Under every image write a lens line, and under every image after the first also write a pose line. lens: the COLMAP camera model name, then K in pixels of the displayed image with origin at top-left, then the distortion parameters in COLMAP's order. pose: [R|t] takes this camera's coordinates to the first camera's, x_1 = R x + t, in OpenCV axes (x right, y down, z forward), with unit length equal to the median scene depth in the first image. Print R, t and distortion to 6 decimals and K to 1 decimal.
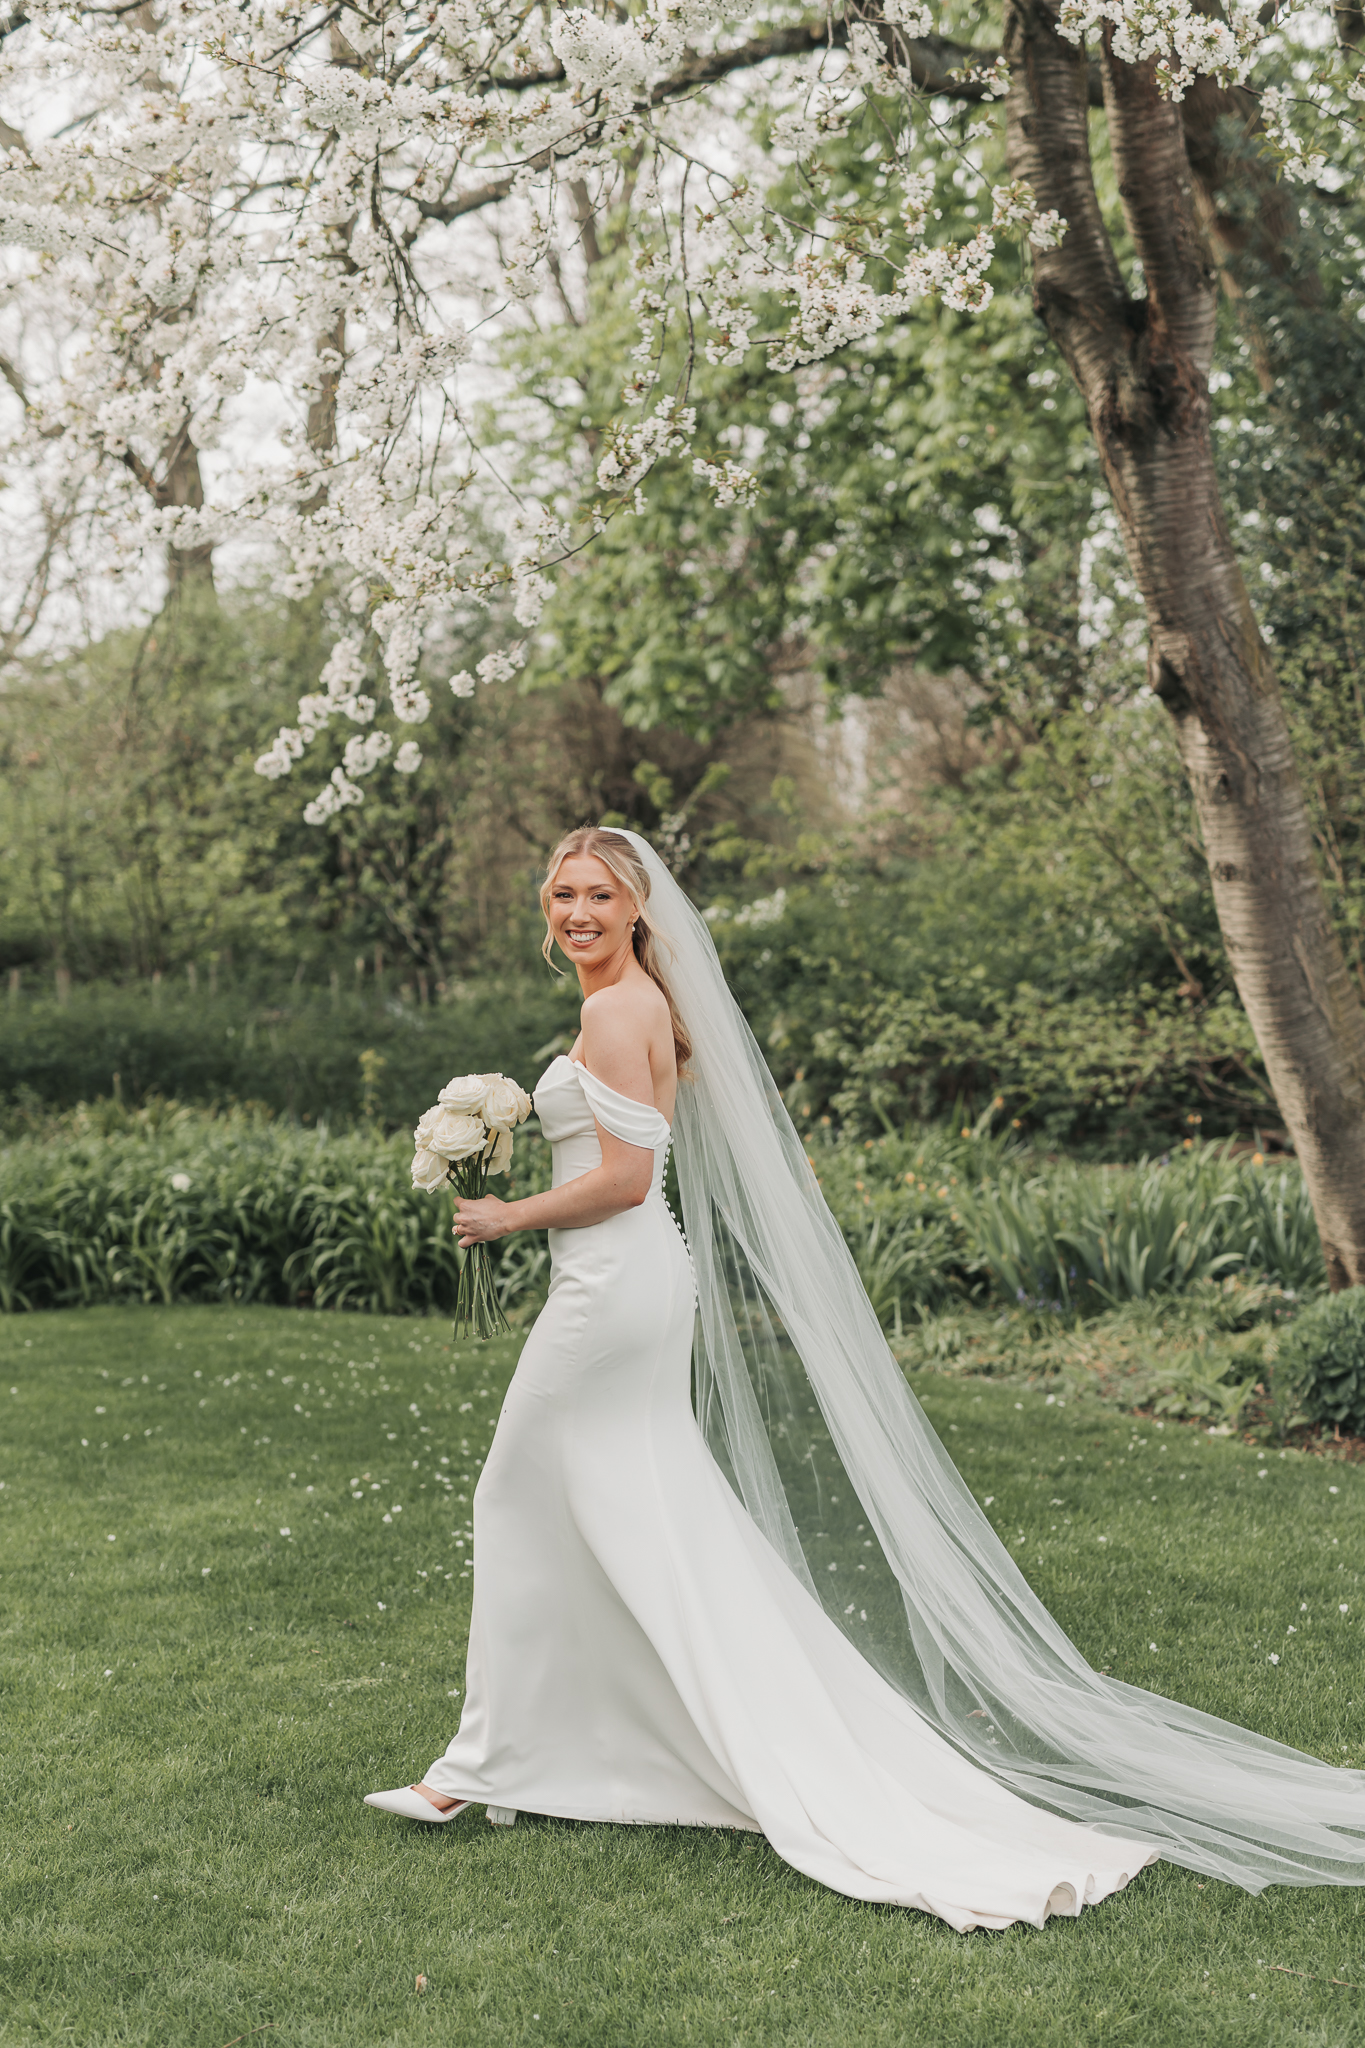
lens RADIAL K [[3196.7, 0, 682.5], [0, 3196.7, 1024.0], [0, 0, 1]] dist [-0.053487, 0.669111]
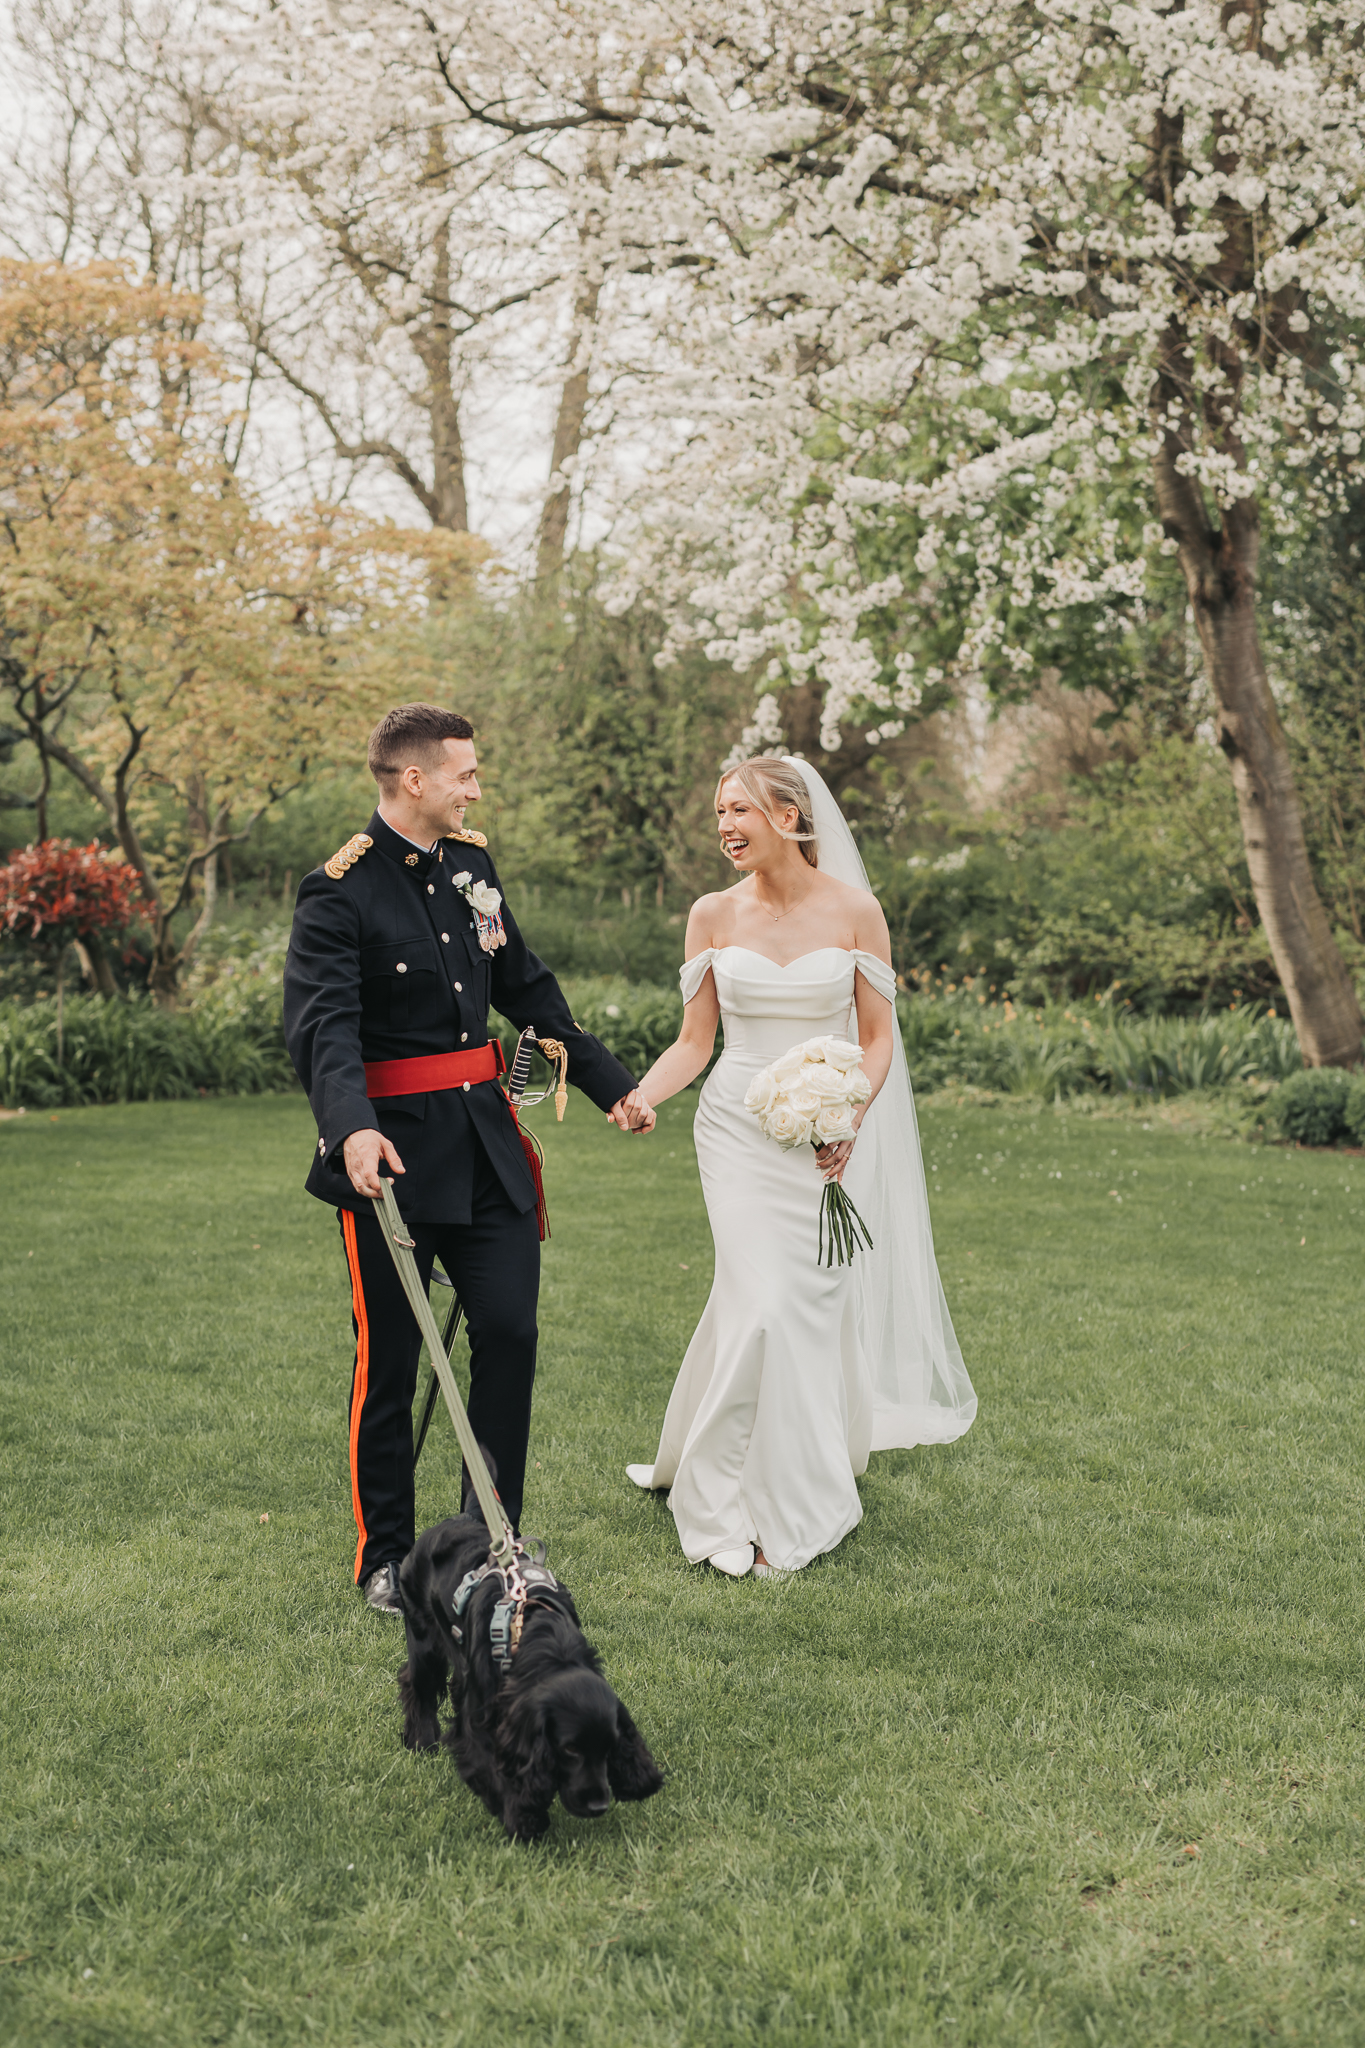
lens RADIAL K [[2926.7, 0, 685.8], [0, 2926.7, 961.0], [0, 0, 1]] dist [0.008351, 0.008186]
pose [[0.998316, 0.040271, -0.041749, -0.070242], [-0.040343, 0.999186, -0.000881, 0.028734], [0.041680, 0.002564, 0.999128, -0.591455]]
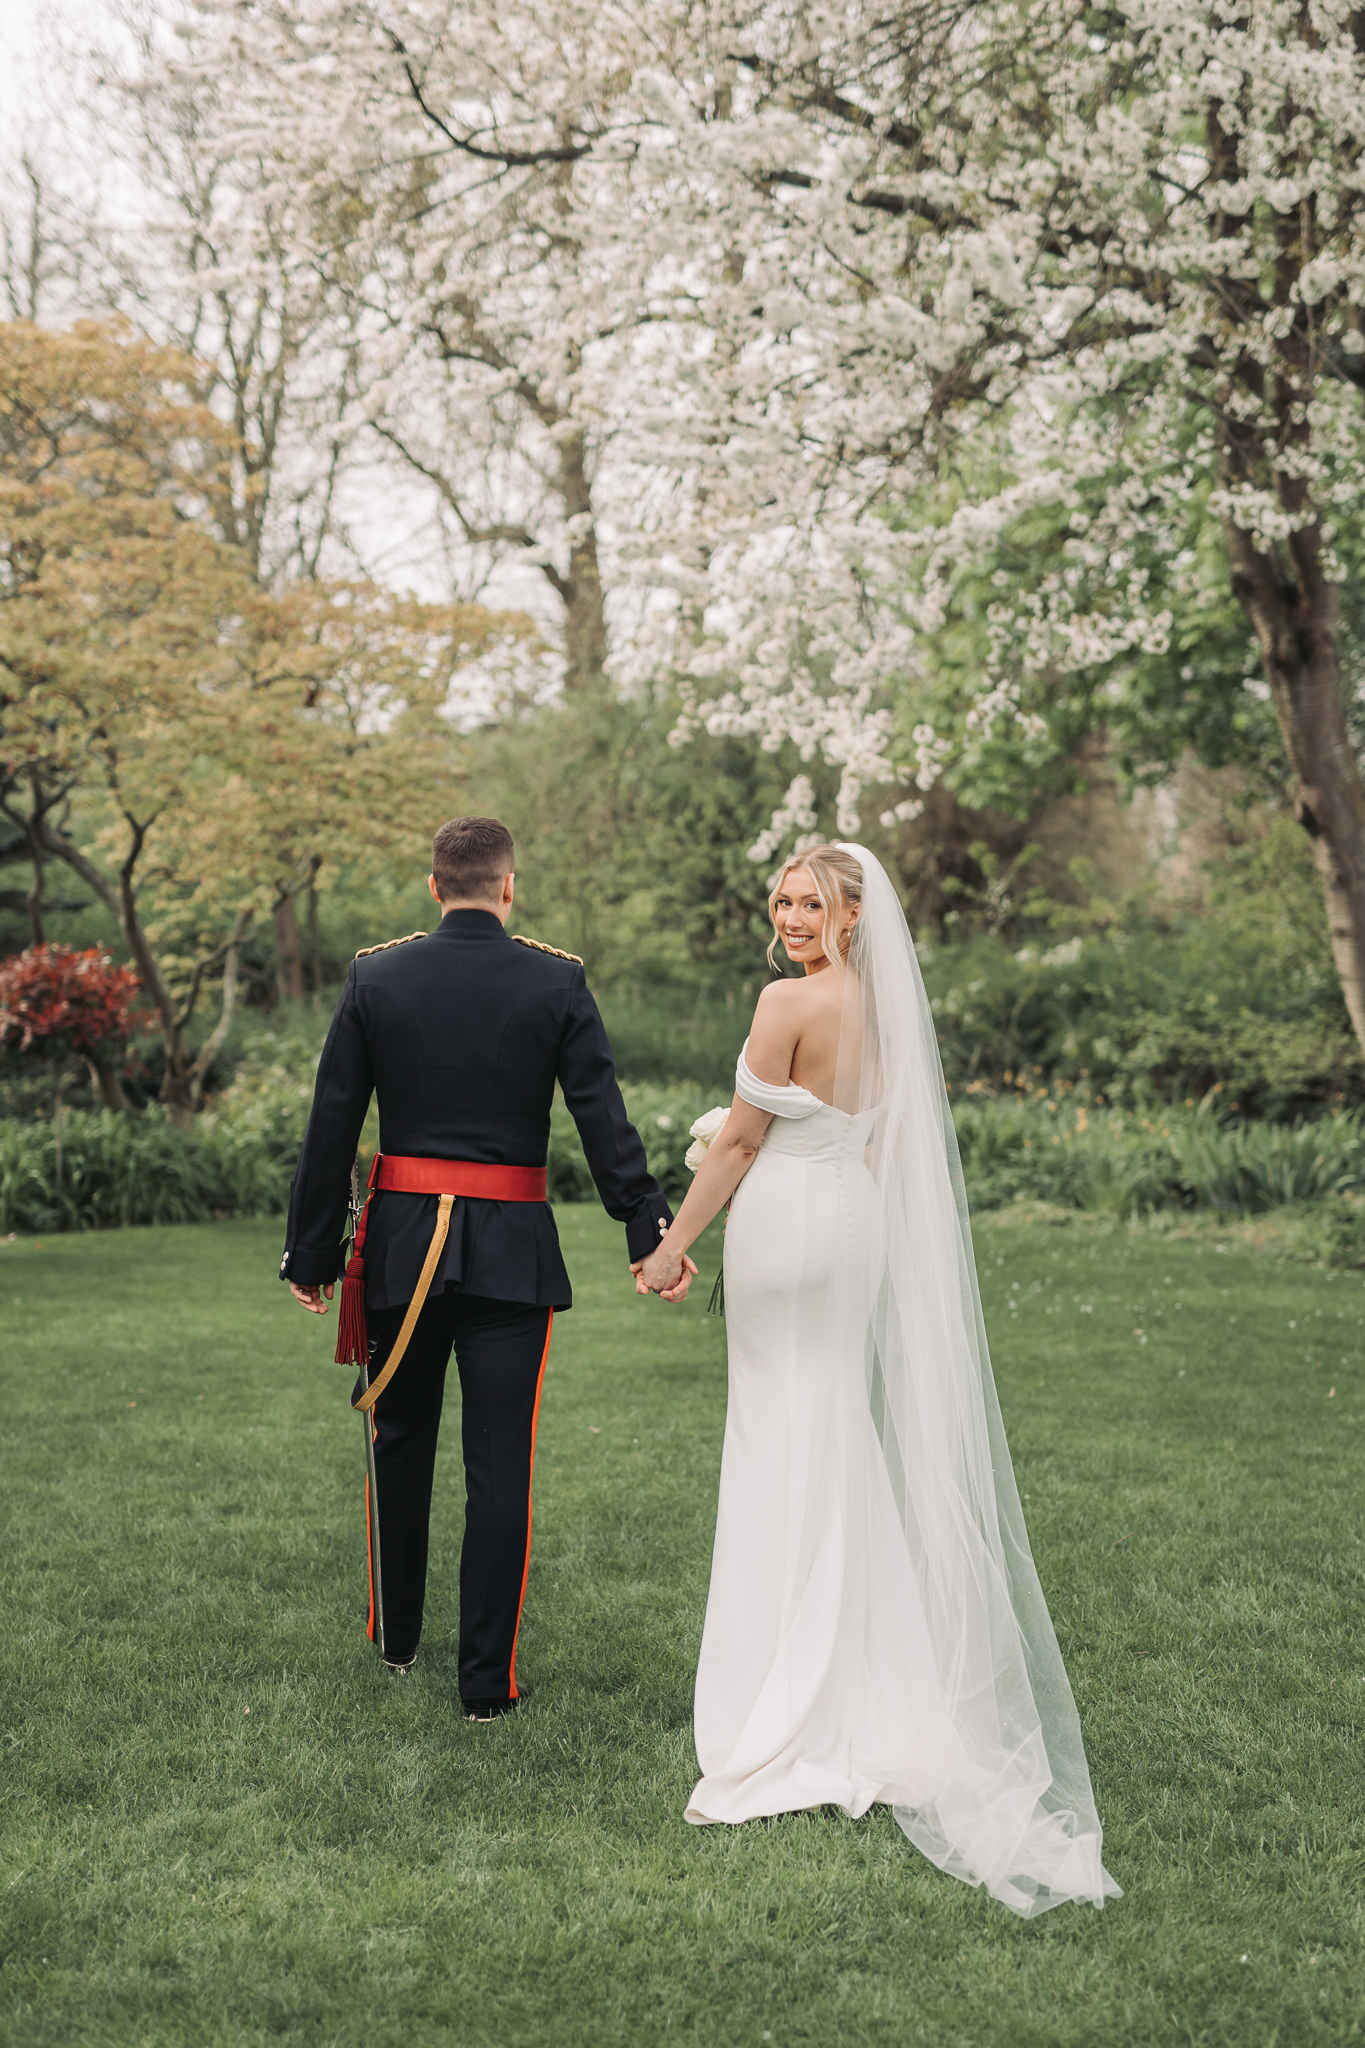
lens RADIAL K [[3000.9, 0, 682.5], [0, 3000.9, 1024.0], [0, 0, 1]] dist [0.011712, 0.066628]
pose [[0.994080, 0.028265, -0.104907, -0.001256], [-0.029551, 0.999506, -0.010730, 0.021879], [0.104552, 0.013766, 0.994424, -0.488881]]
